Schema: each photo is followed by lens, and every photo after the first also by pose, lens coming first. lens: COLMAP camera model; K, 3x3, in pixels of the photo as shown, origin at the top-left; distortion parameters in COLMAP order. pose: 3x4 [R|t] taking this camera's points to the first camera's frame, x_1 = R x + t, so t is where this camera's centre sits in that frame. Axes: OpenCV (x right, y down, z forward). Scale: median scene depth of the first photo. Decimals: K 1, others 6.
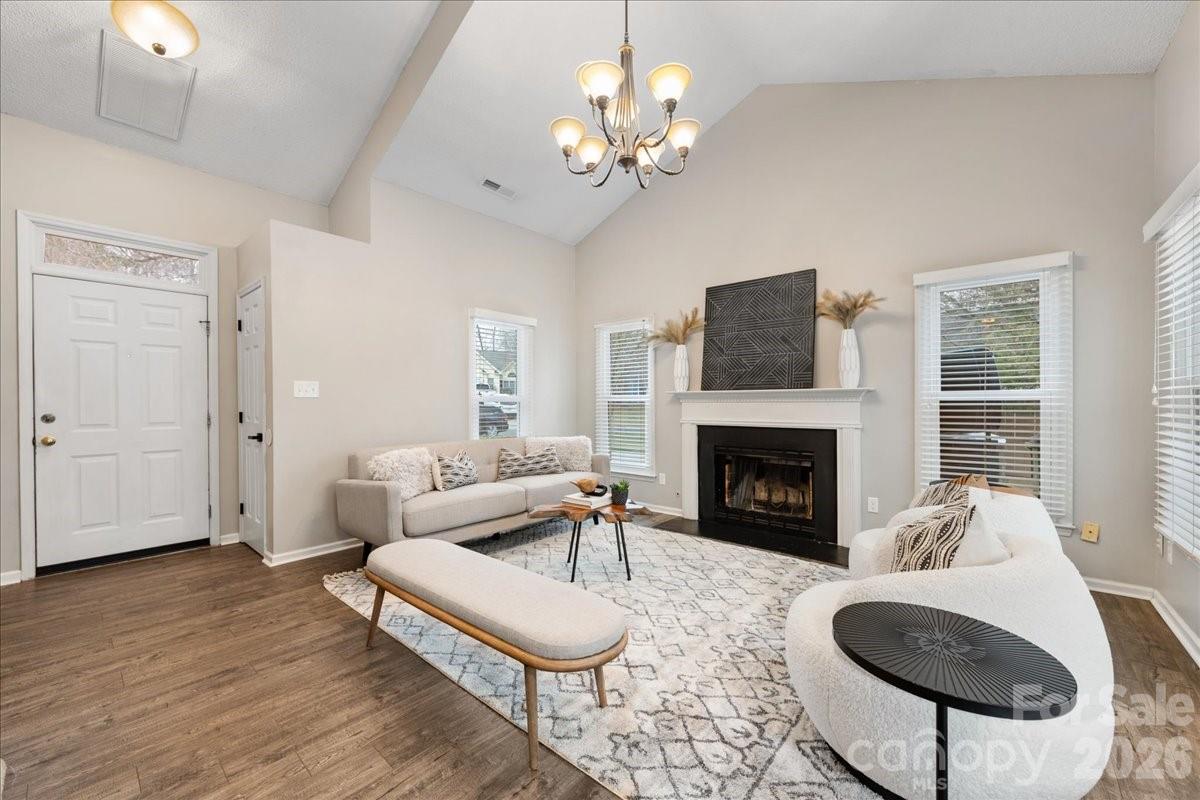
lens RADIAL K [[470.0, 0, 597.7], [0, 470.0, 406.4], [0, 0, 1]] dist [-0.004567, -0.000312]
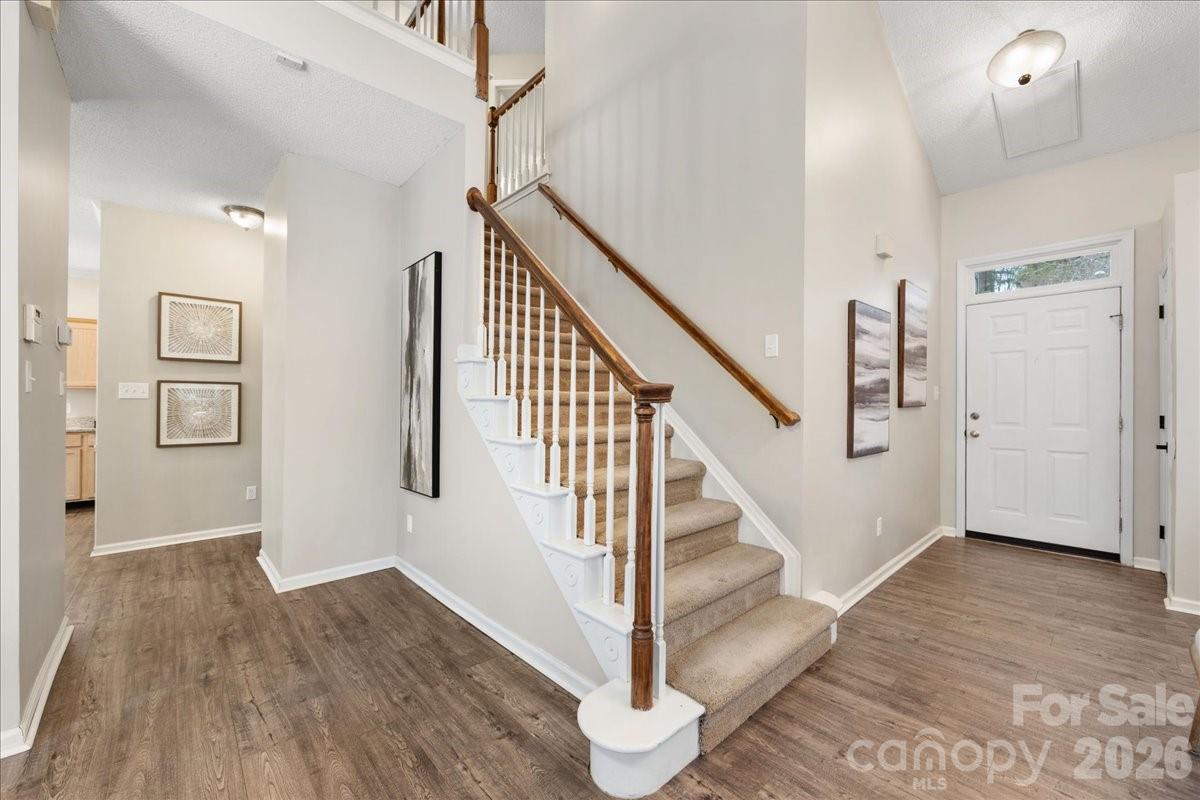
lens RADIAL K [[470.0, 0, 595.8], [0, 470.0, 402.2], [0, 0, 1]] dist [-0.004567, -0.000312]
pose [[-0.118373, 0.001470, -0.992968, 0.203060], [-0.008072, 0.999964, 0.002443, -0.006685], [0.992936, 0.008305, -0.118357, 0.112219]]
